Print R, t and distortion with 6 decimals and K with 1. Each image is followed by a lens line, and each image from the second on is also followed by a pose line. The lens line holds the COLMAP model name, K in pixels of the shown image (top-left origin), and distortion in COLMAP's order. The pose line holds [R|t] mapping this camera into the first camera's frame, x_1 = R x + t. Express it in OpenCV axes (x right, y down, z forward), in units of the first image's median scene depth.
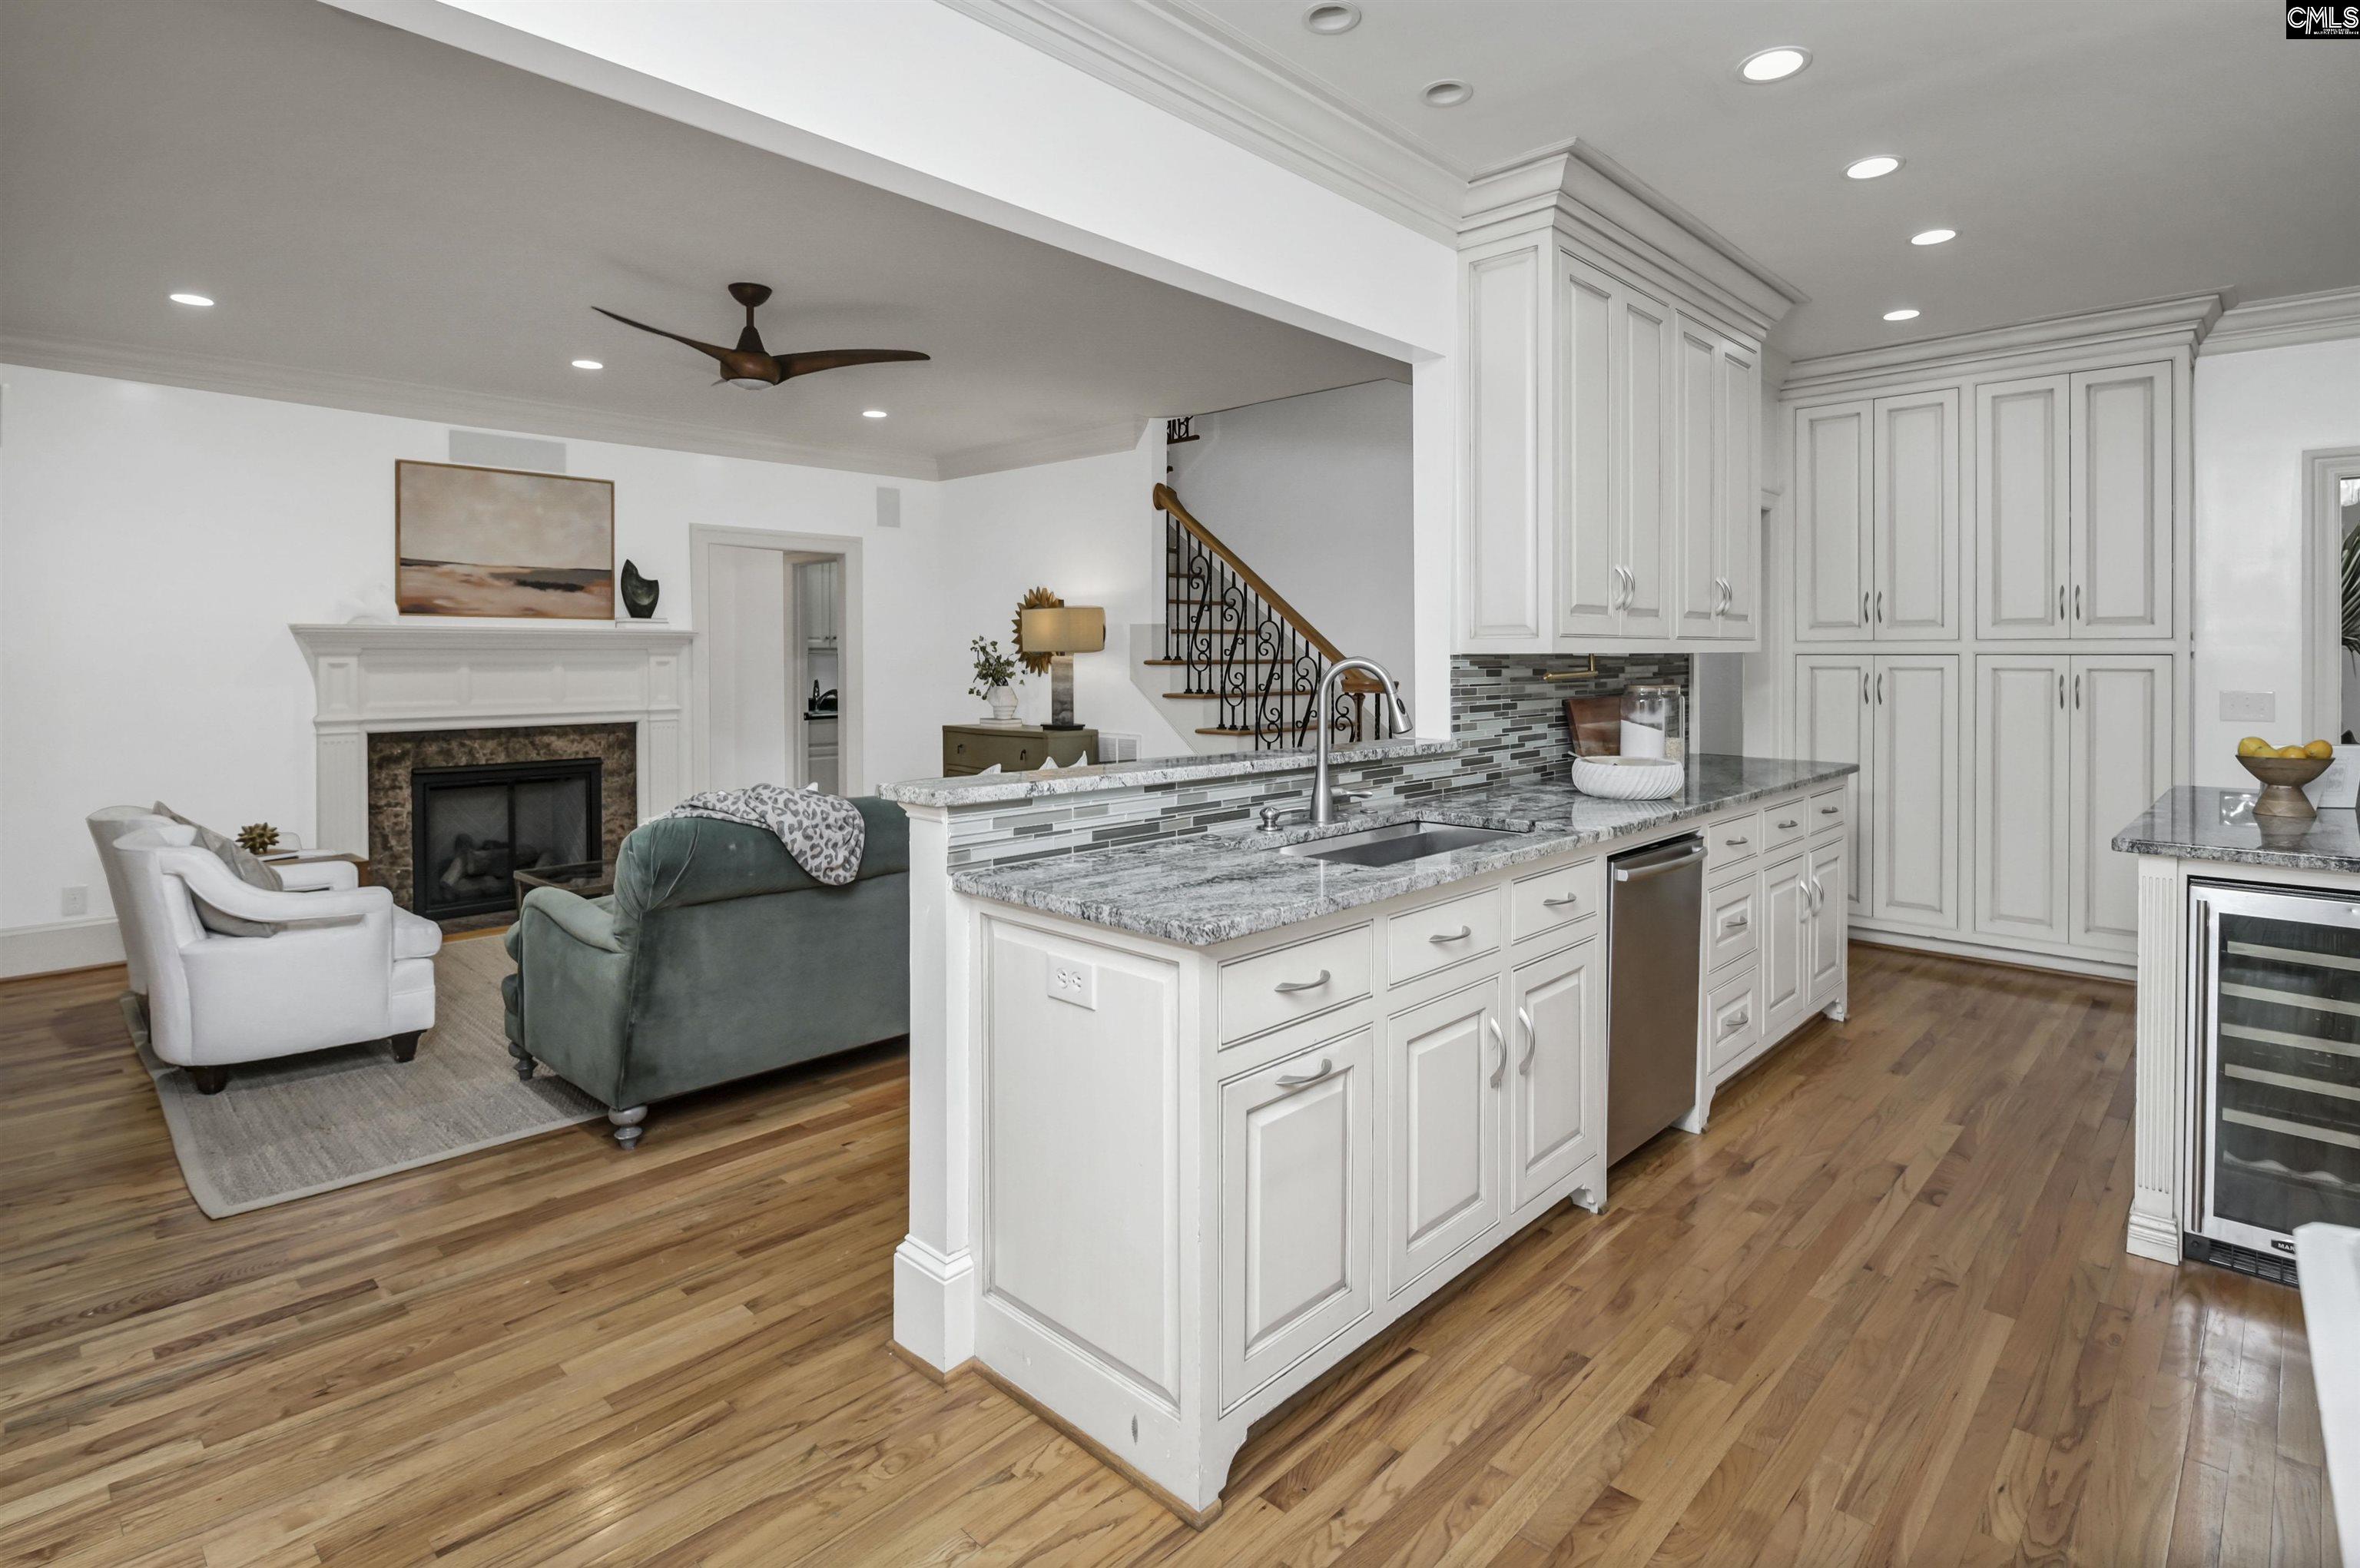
lens RADIAL K [[1186.3, 0, 1159.4], [0, 1186.3, 690.3], [0, 0, 1]] dist [-0.003702, -0.003617]
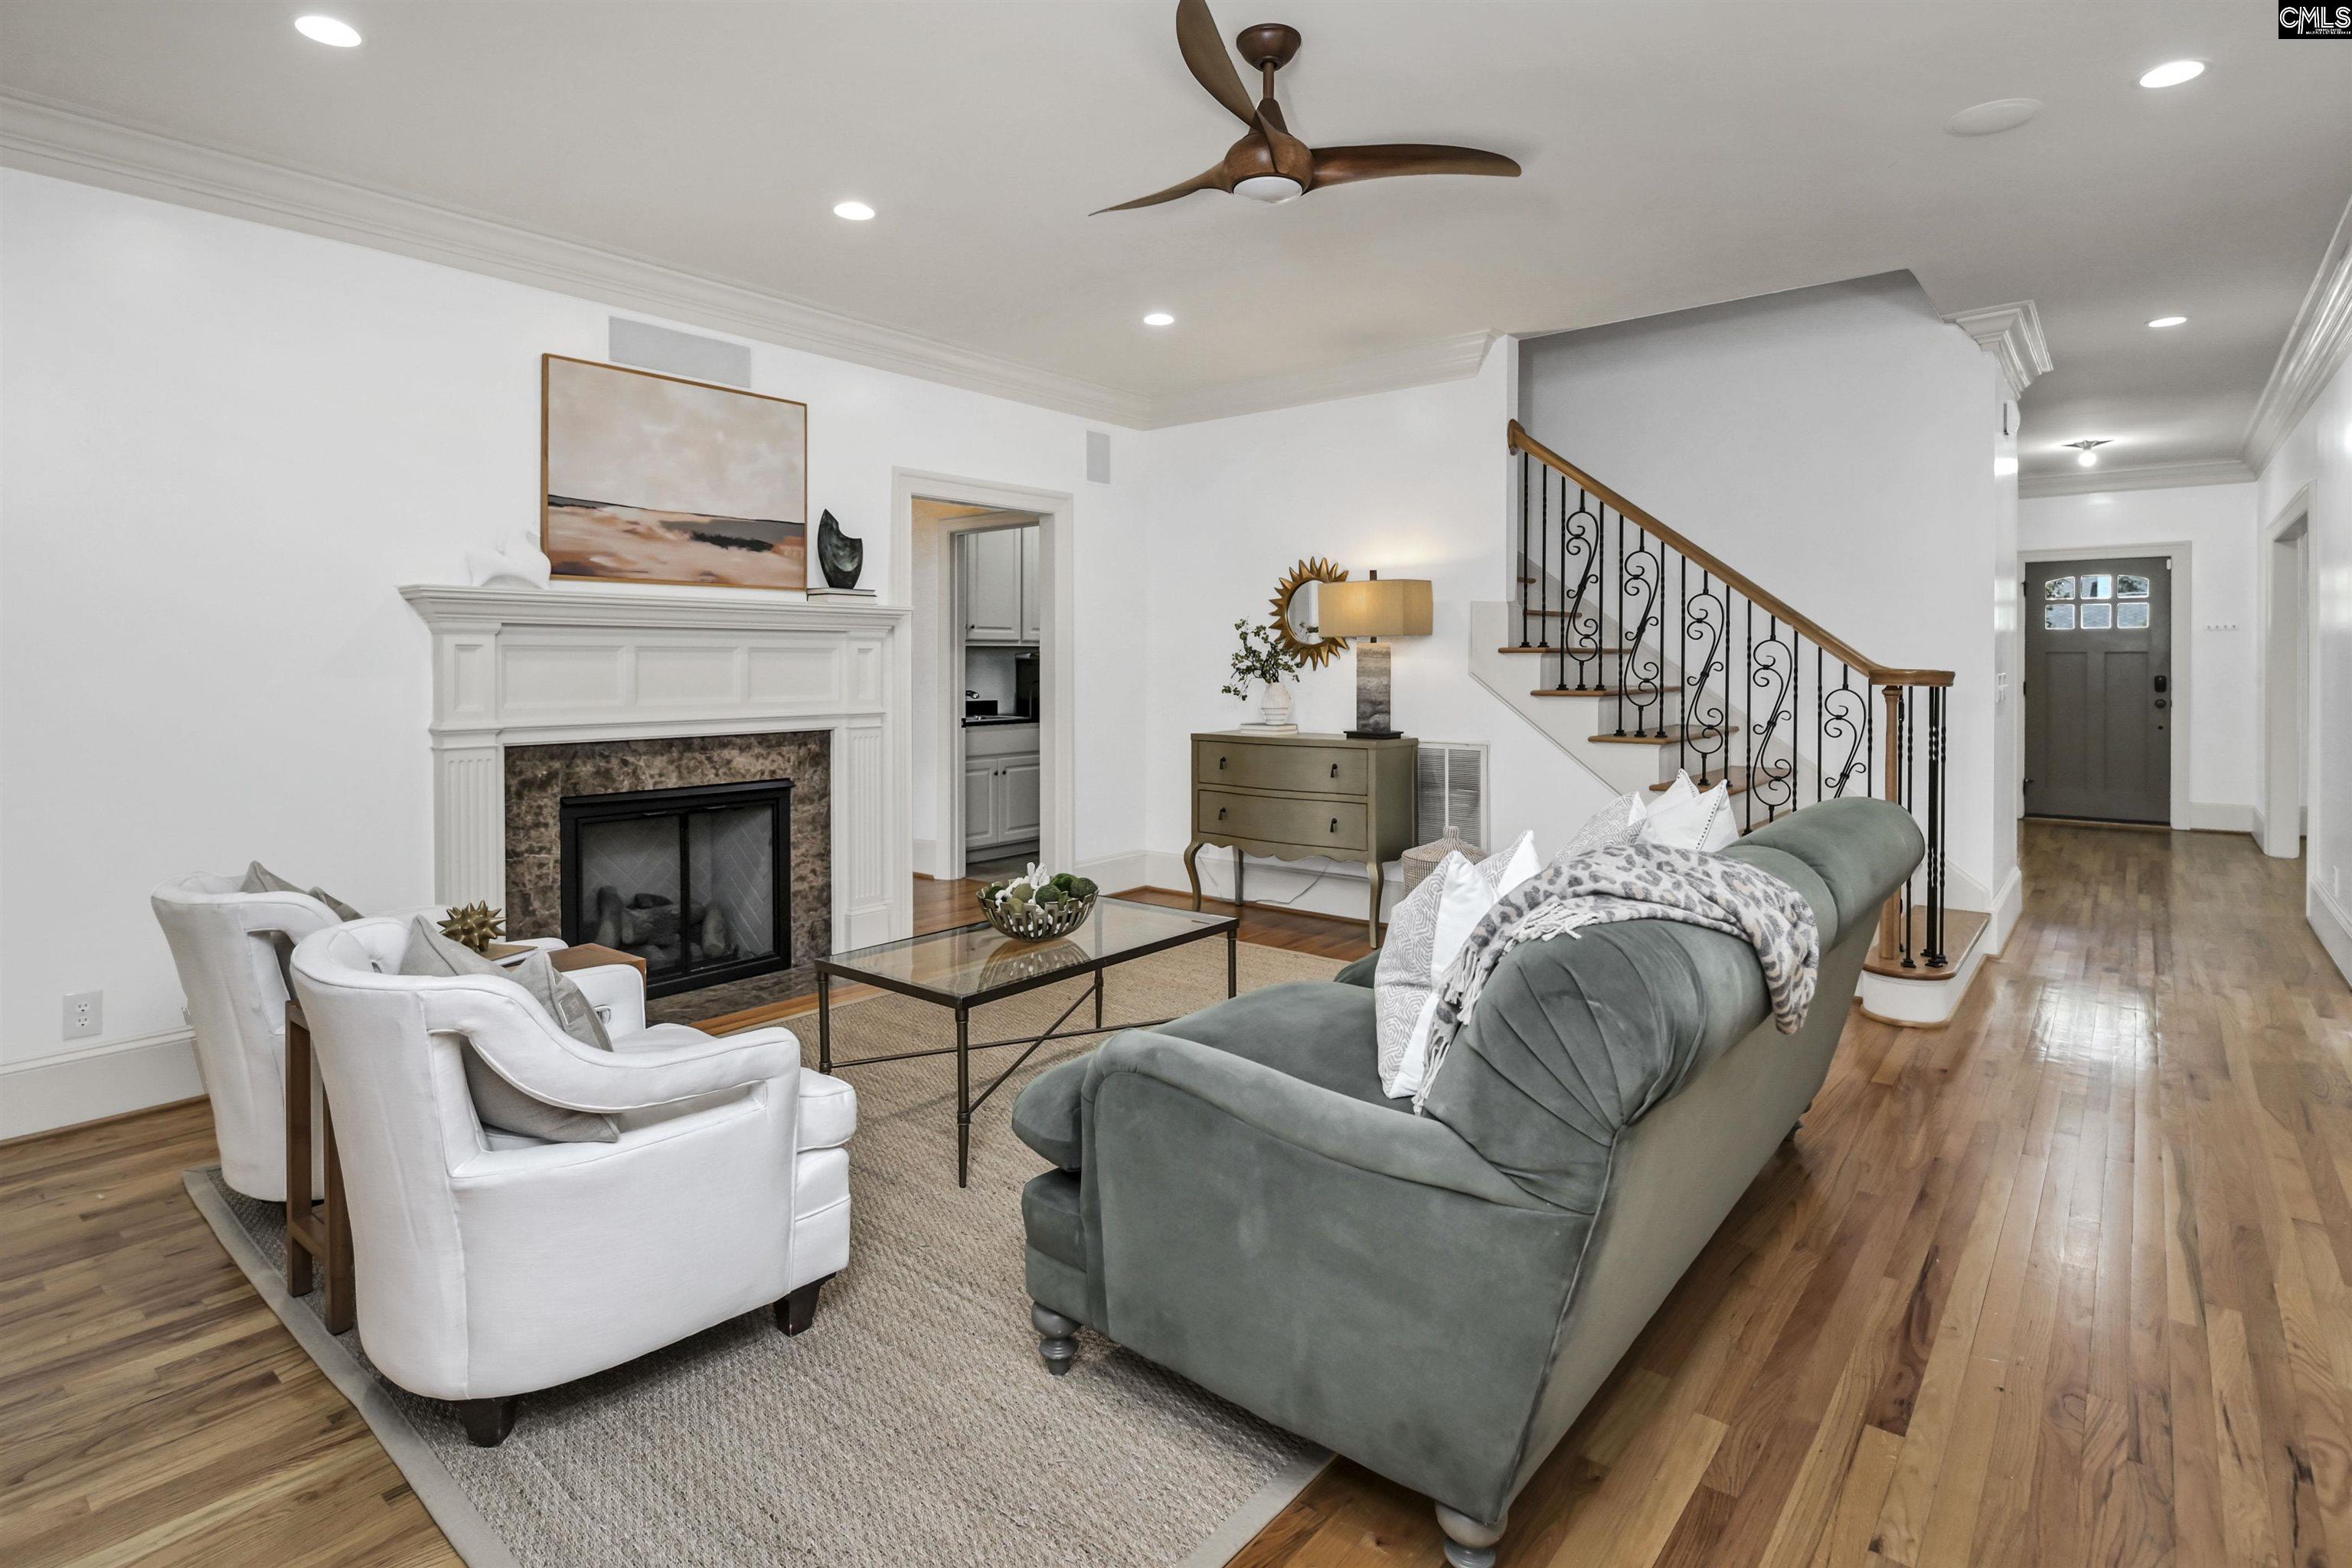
lens RADIAL K [[1182.2, 0, 1140.8], [0, 1182.2, 693.8], [0, 0, 1]] dist [-0.003702, -0.003617]
pose [[0.997636, -0.001760, 0.068691, -0.314369], [0.002097, 0.999986, -0.004830, 0.008523], [-0.068682, 0.004962, 0.997626, 0.262230]]
